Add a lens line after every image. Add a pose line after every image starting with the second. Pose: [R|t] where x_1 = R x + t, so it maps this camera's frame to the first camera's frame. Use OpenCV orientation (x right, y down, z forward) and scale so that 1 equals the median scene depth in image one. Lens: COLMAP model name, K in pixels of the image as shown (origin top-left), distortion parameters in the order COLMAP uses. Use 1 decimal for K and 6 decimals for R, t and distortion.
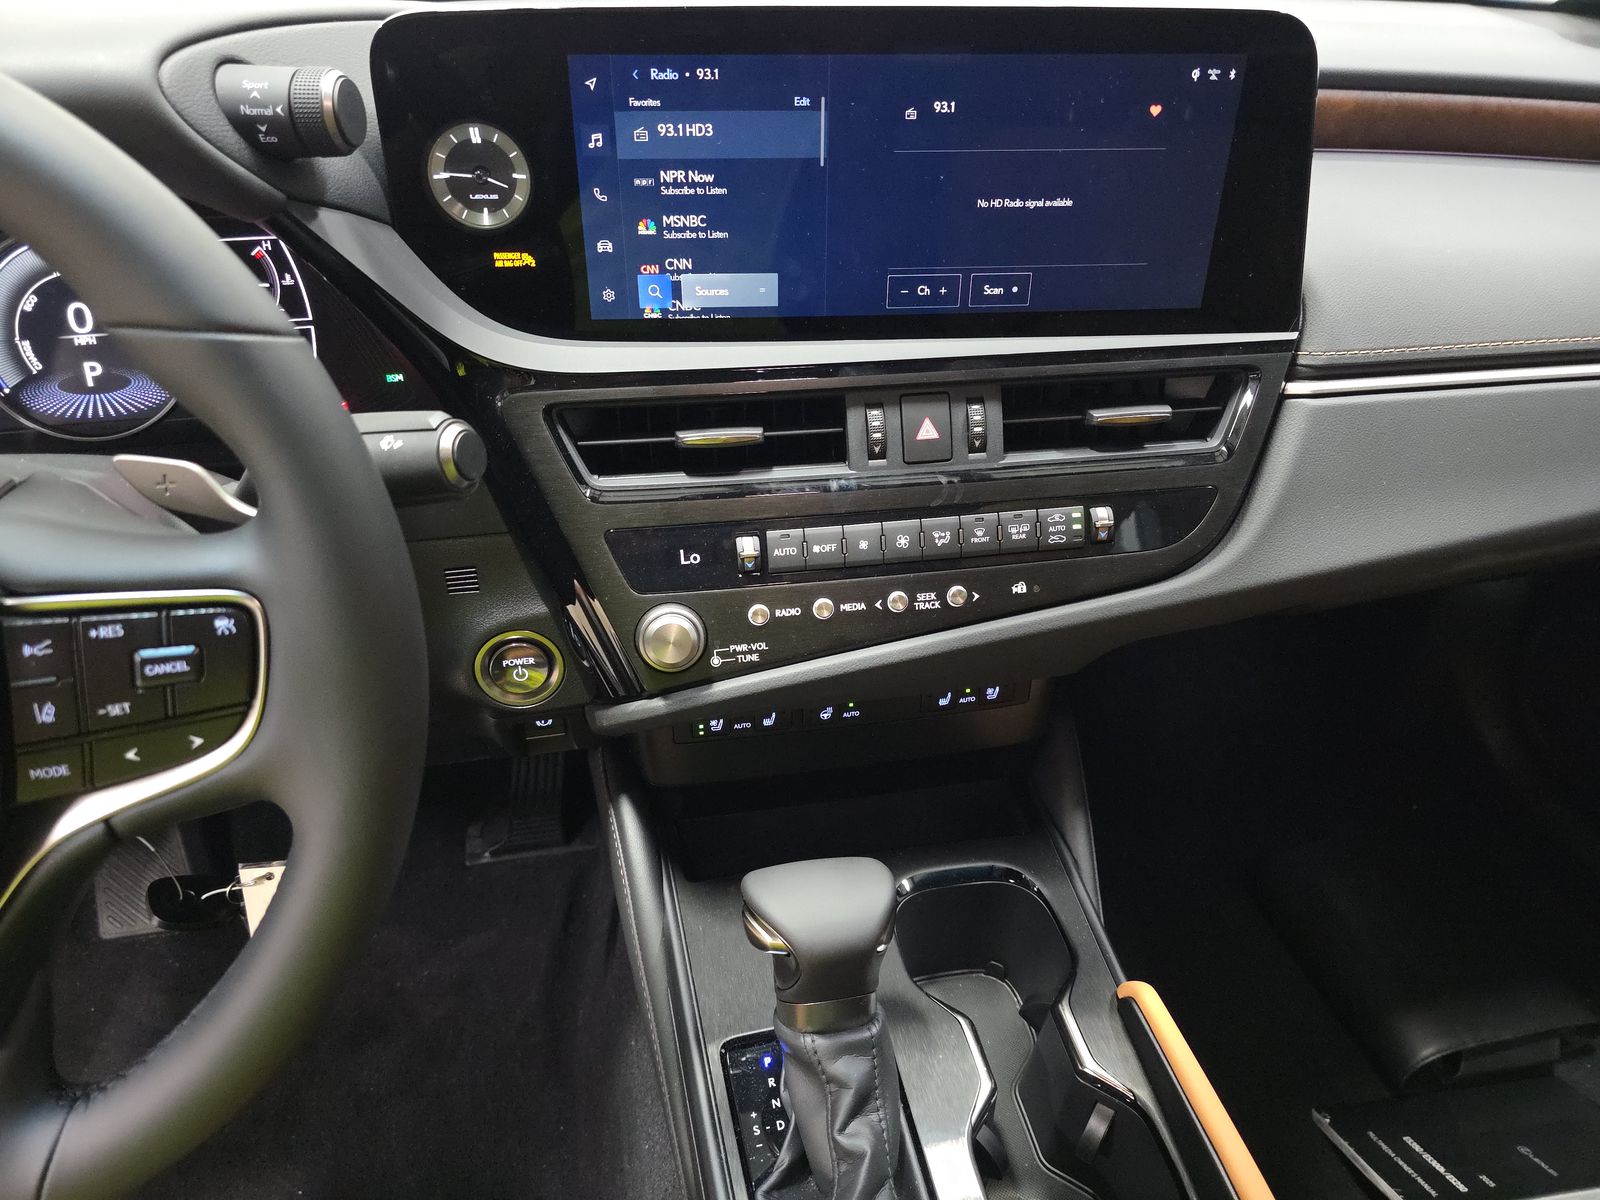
lens RADIAL K [[646.0, 0, 800.0], [0, 646.0, 600.0], [0, 0, 1]] dist [-0.001188, -0.004401]
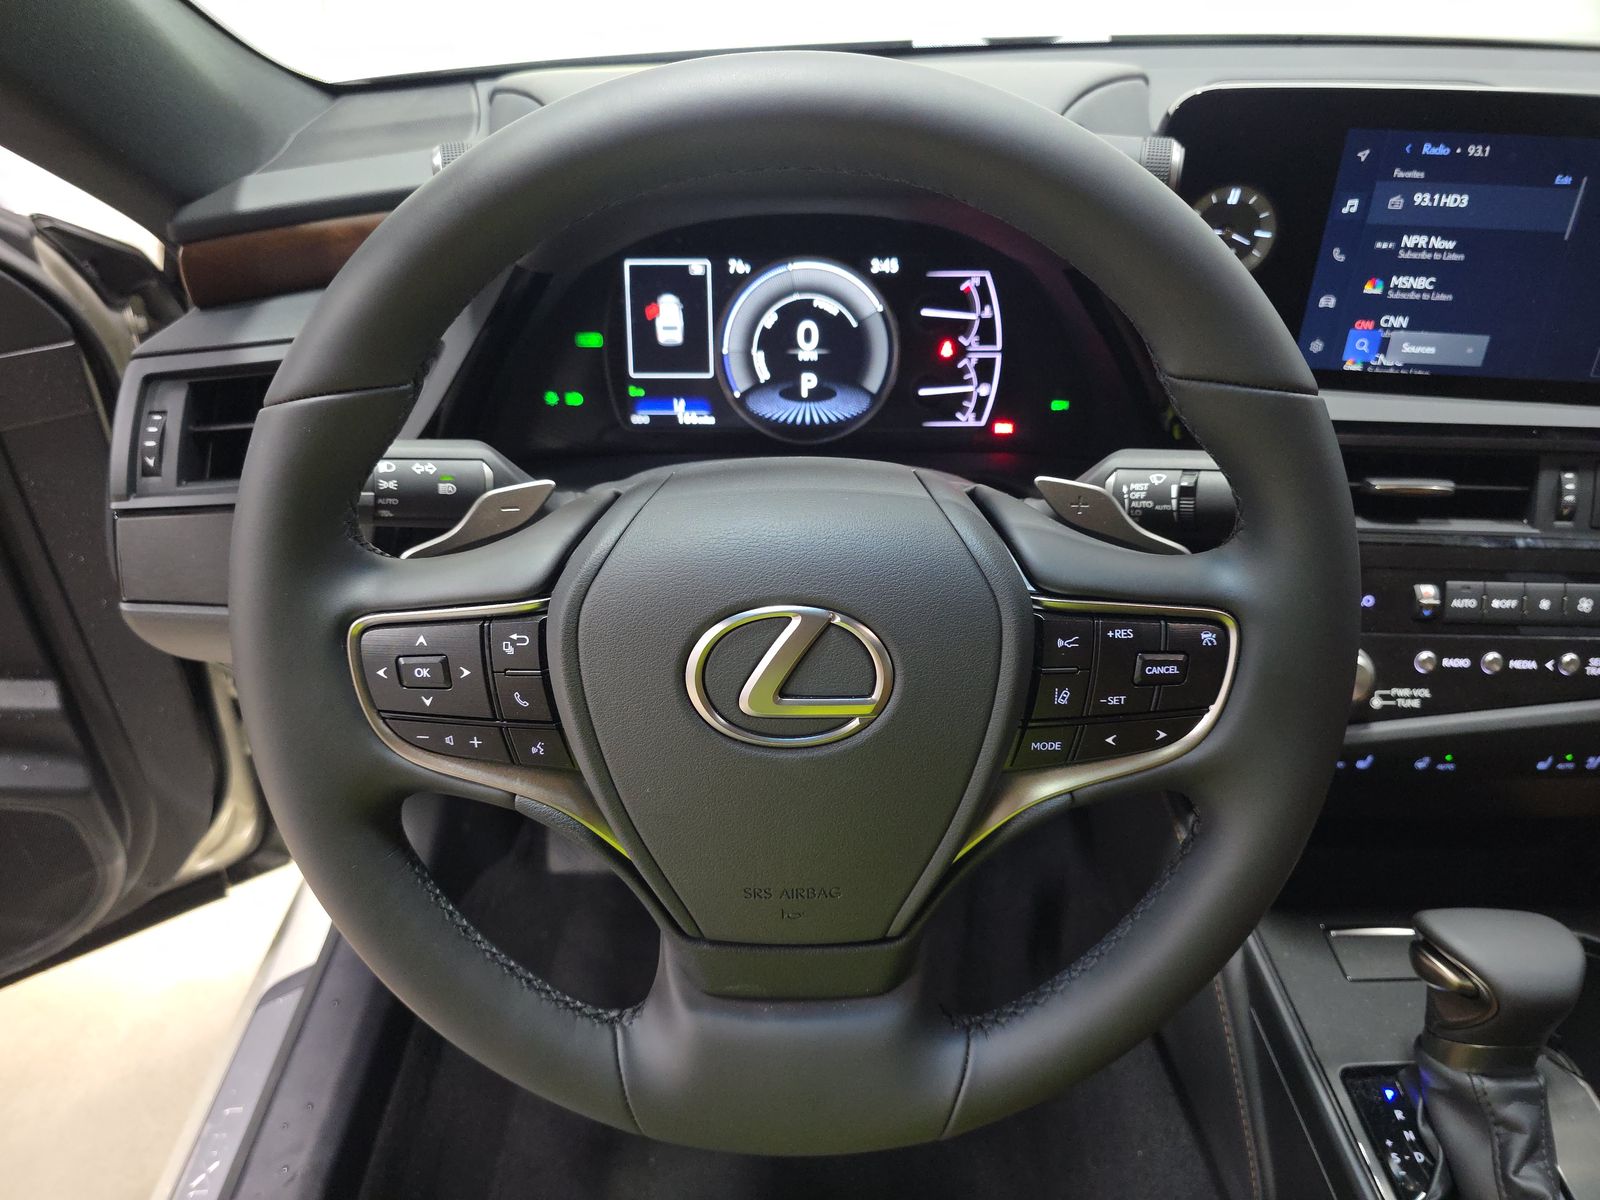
lens RADIAL K [[691.2, 0, 800.0], [0, 691.2, 600.0], [0, 0, 1]] dist [0.000411, -0.005766]
pose [[0.987864, 0.100721, -0.118236, -0.961745], [-0.102307, 0.994725, -0.007412, 0.035923], [0.116865, 0.019419, 0.992958, -0.213241]]
